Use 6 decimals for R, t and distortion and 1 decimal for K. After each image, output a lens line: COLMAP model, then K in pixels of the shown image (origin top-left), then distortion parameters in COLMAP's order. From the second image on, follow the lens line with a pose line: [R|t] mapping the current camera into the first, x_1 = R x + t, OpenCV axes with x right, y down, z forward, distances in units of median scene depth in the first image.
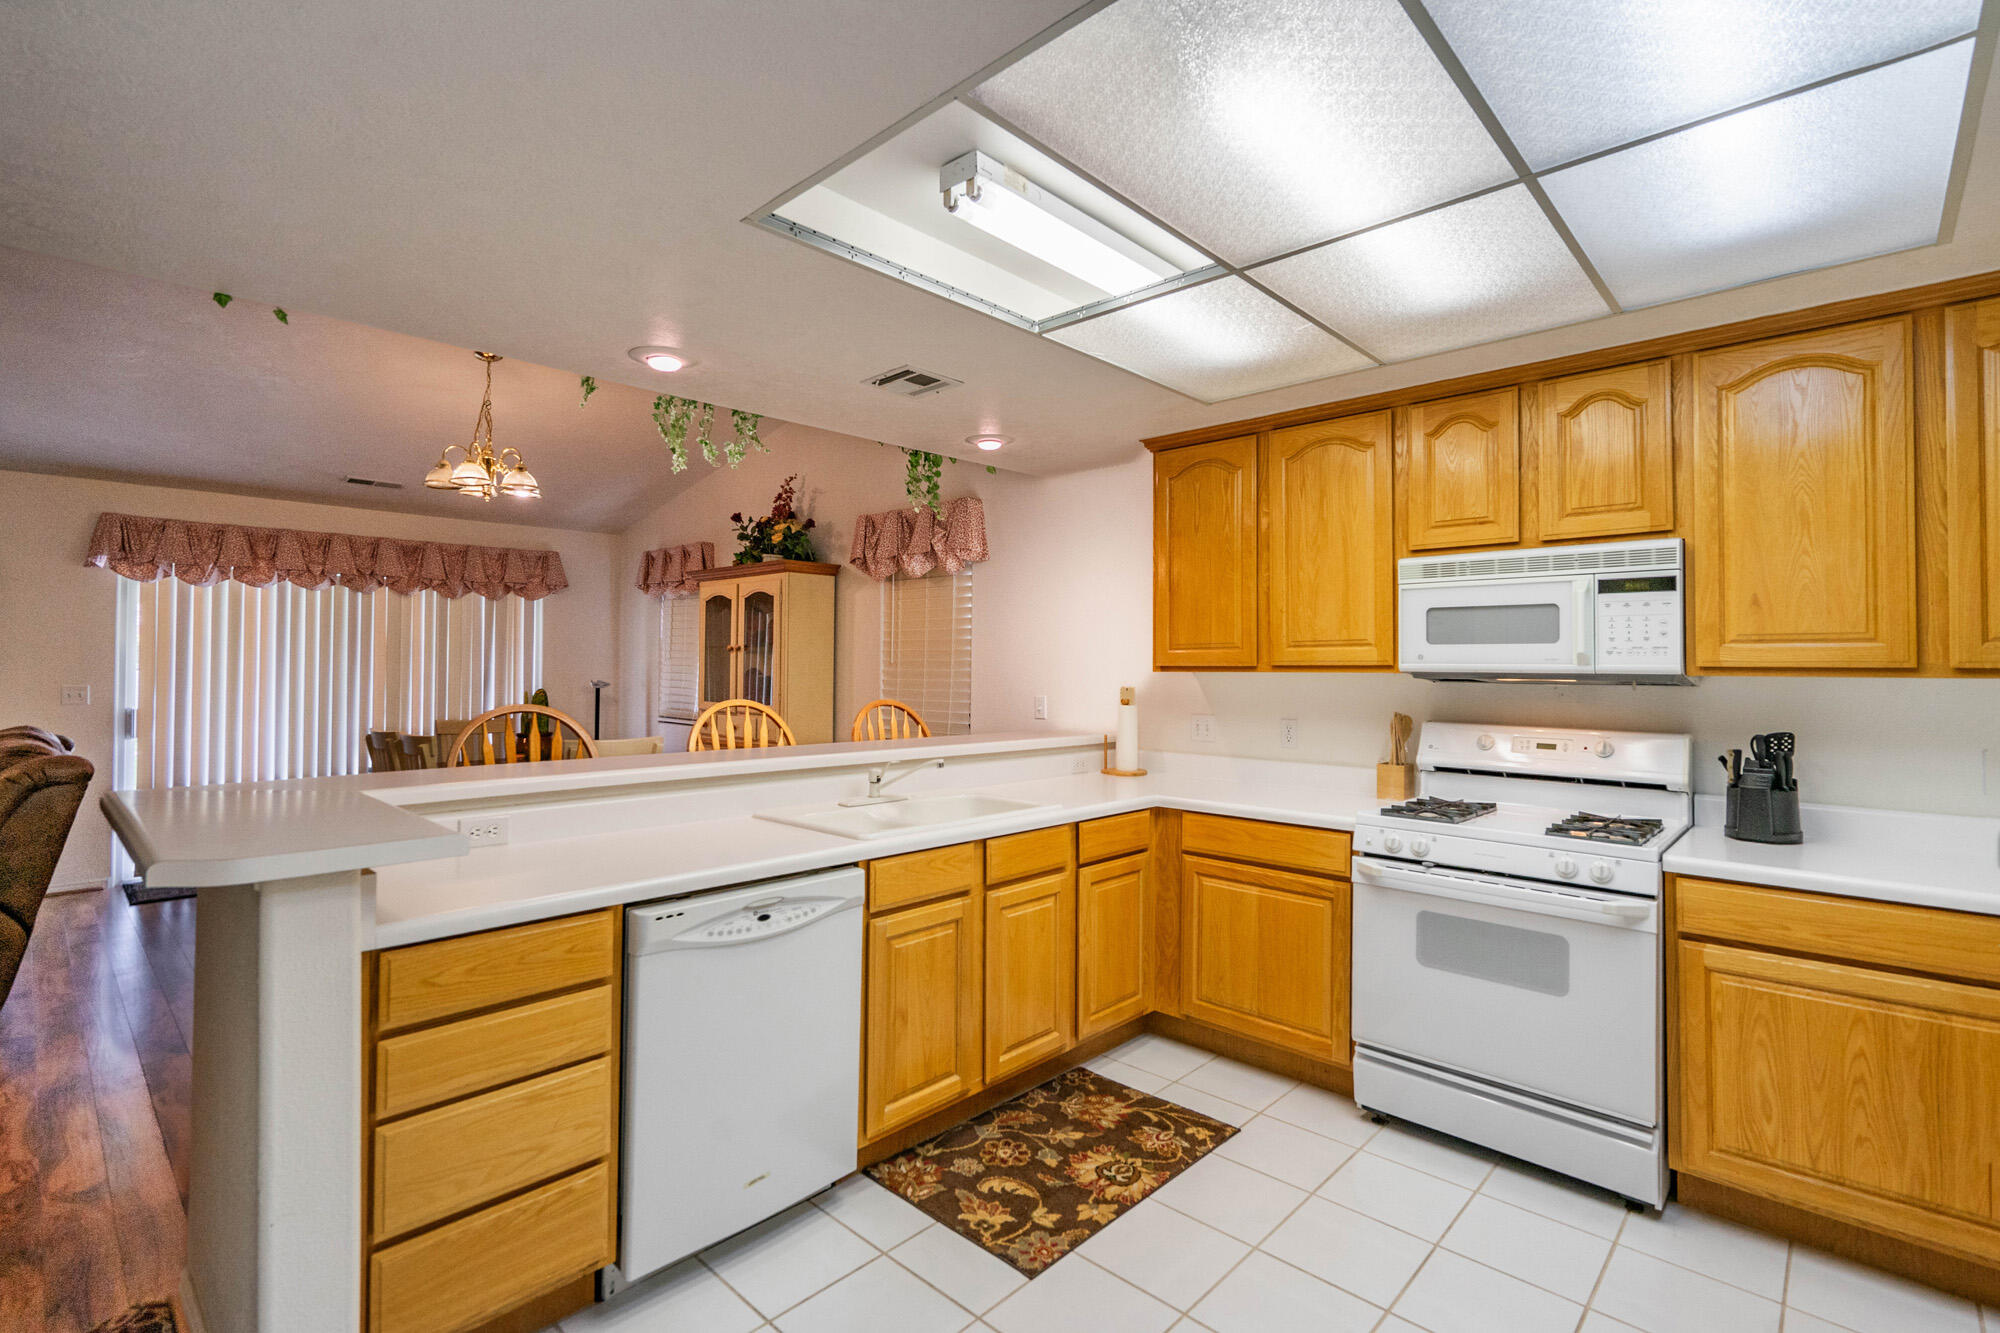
lens RADIAL K [[910.7, 0, 1013.4], [0, 910.7, 645.8], [0, 0, 1]] dist [-0.008917, 0.003944]
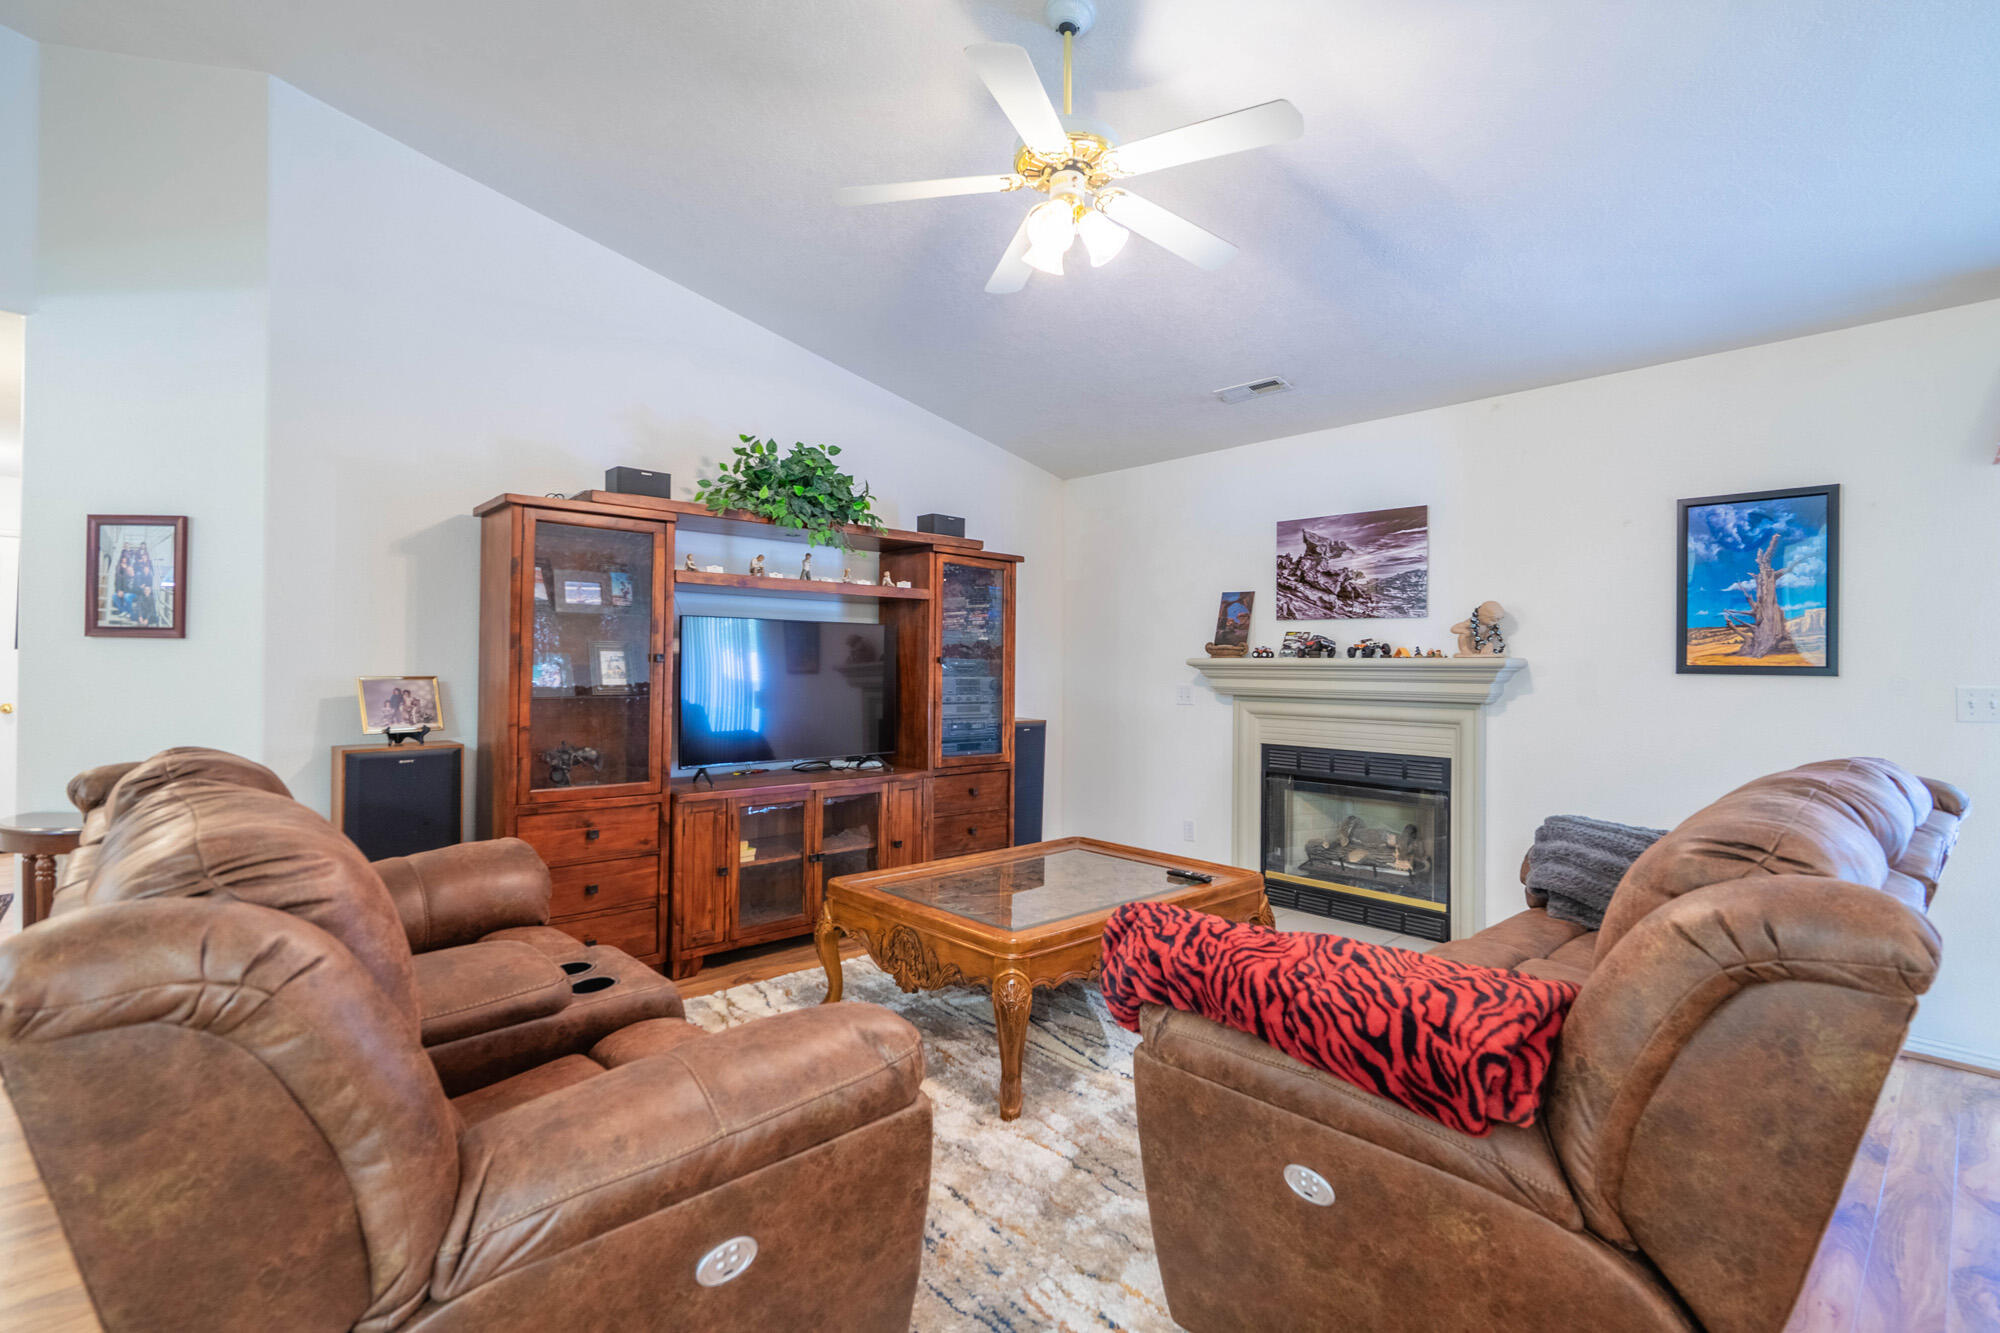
lens RADIAL K [[910.7, 0, 1002.5], [0, 910.7, 660.3], [0, 0, 1]] dist [-0.008917, 0.003944]
pose [[-0.083457, -0.007738, -0.996481, -0.860864], [0.010318, 0.999910, -0.008629, 0.054292], [0.996458, -0.011002, -0.083370, 0.890742]]
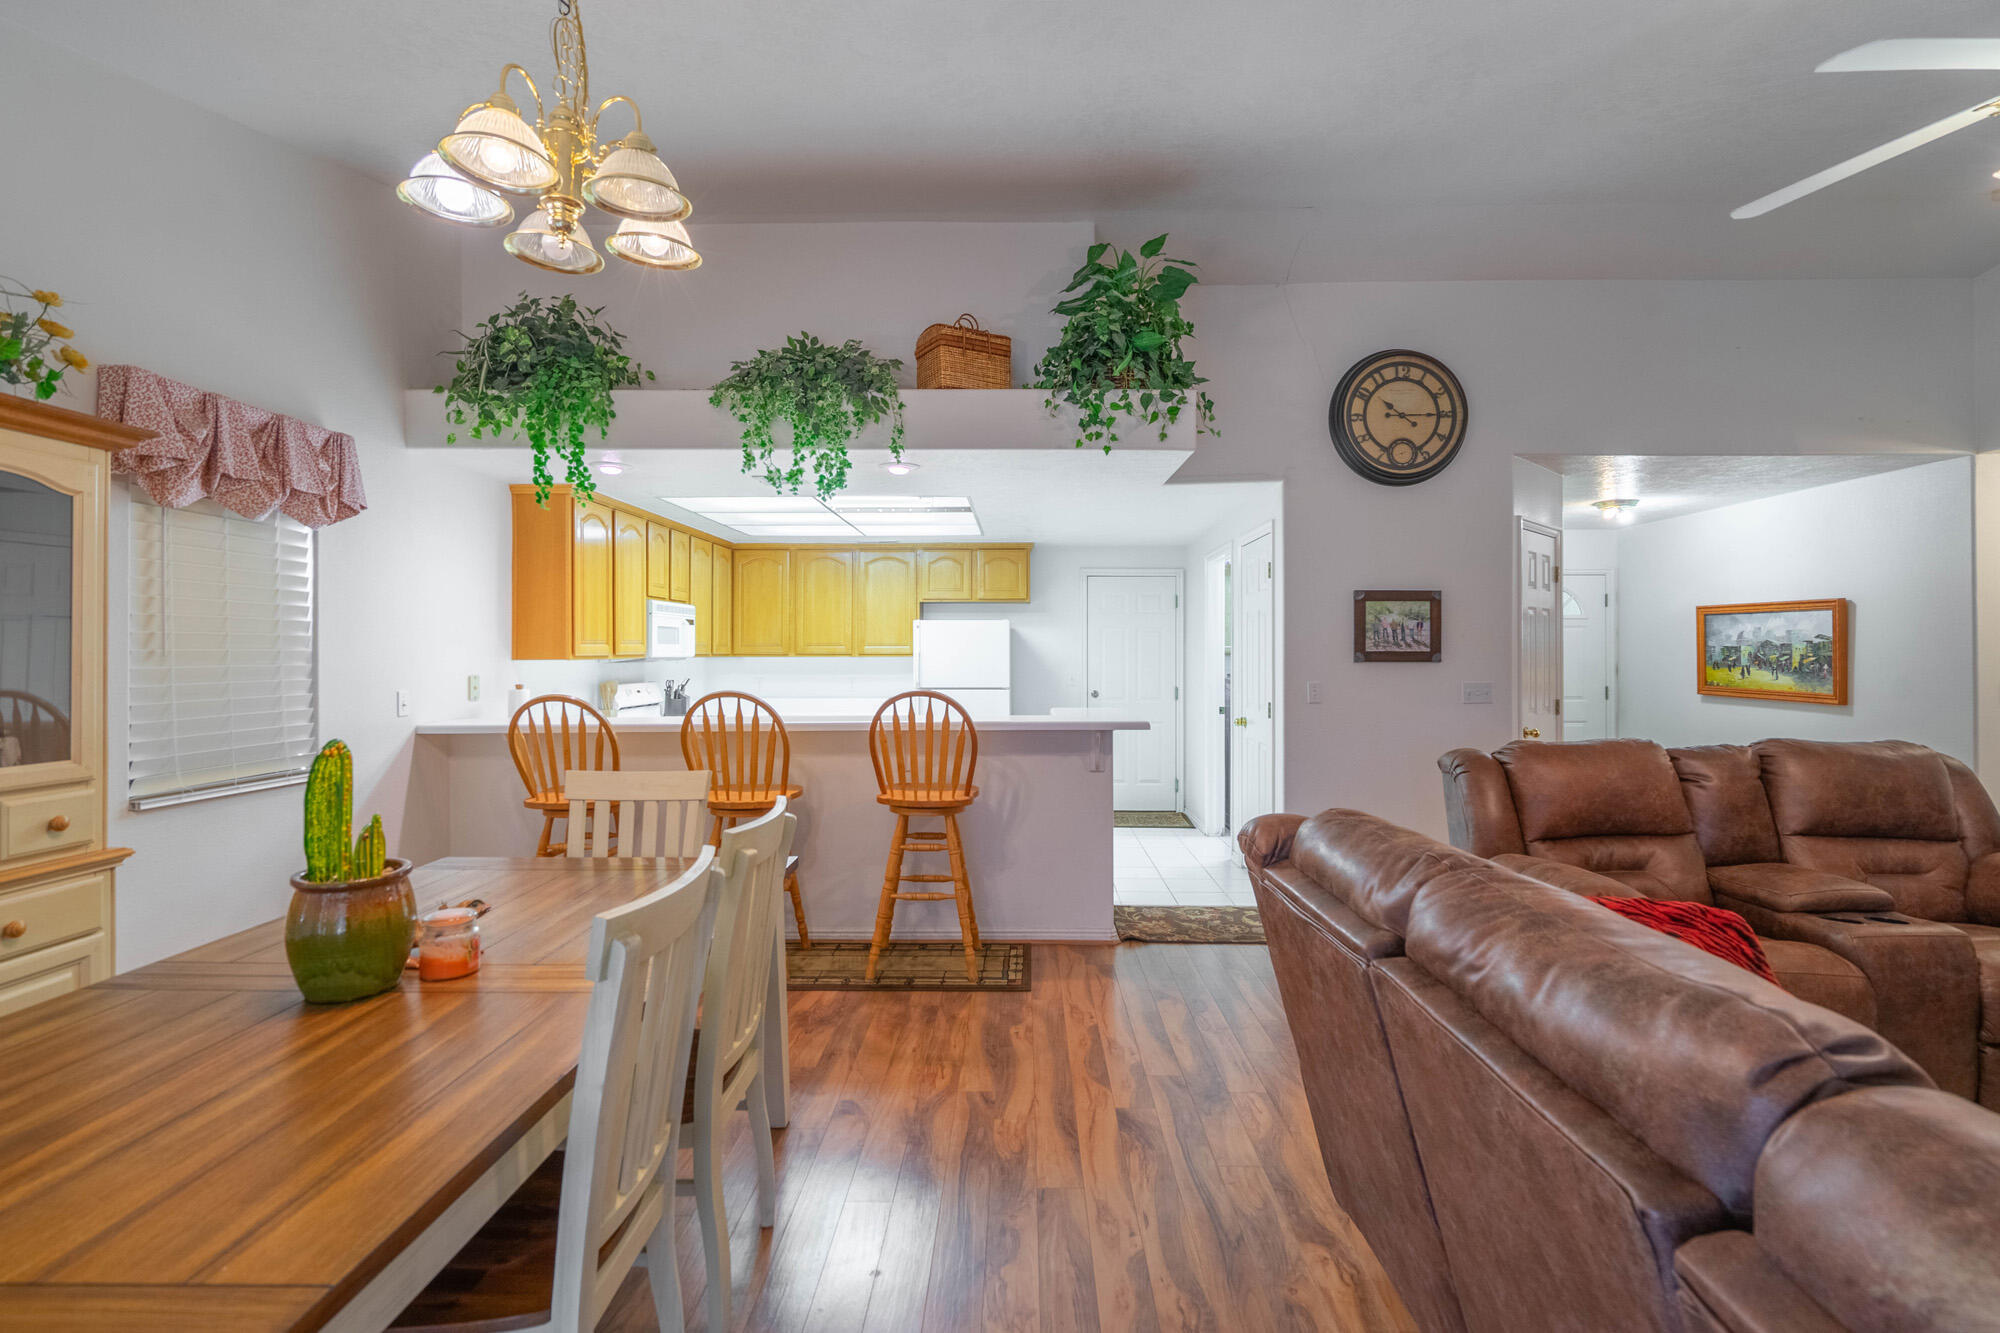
lens RADIAL K [[910.7, 0, 1004.0], [0, 910.7, 657.4], [0, 0, 1]] dist [-0.008917, 0.003944]
pose [[-0.665667, -0.010665, 0.746173, -1.683614], [-0.018123, 0.999834, -0.001877, 0.019784], [-0.746029, -0.014772, -0.665749, 1.899981]]
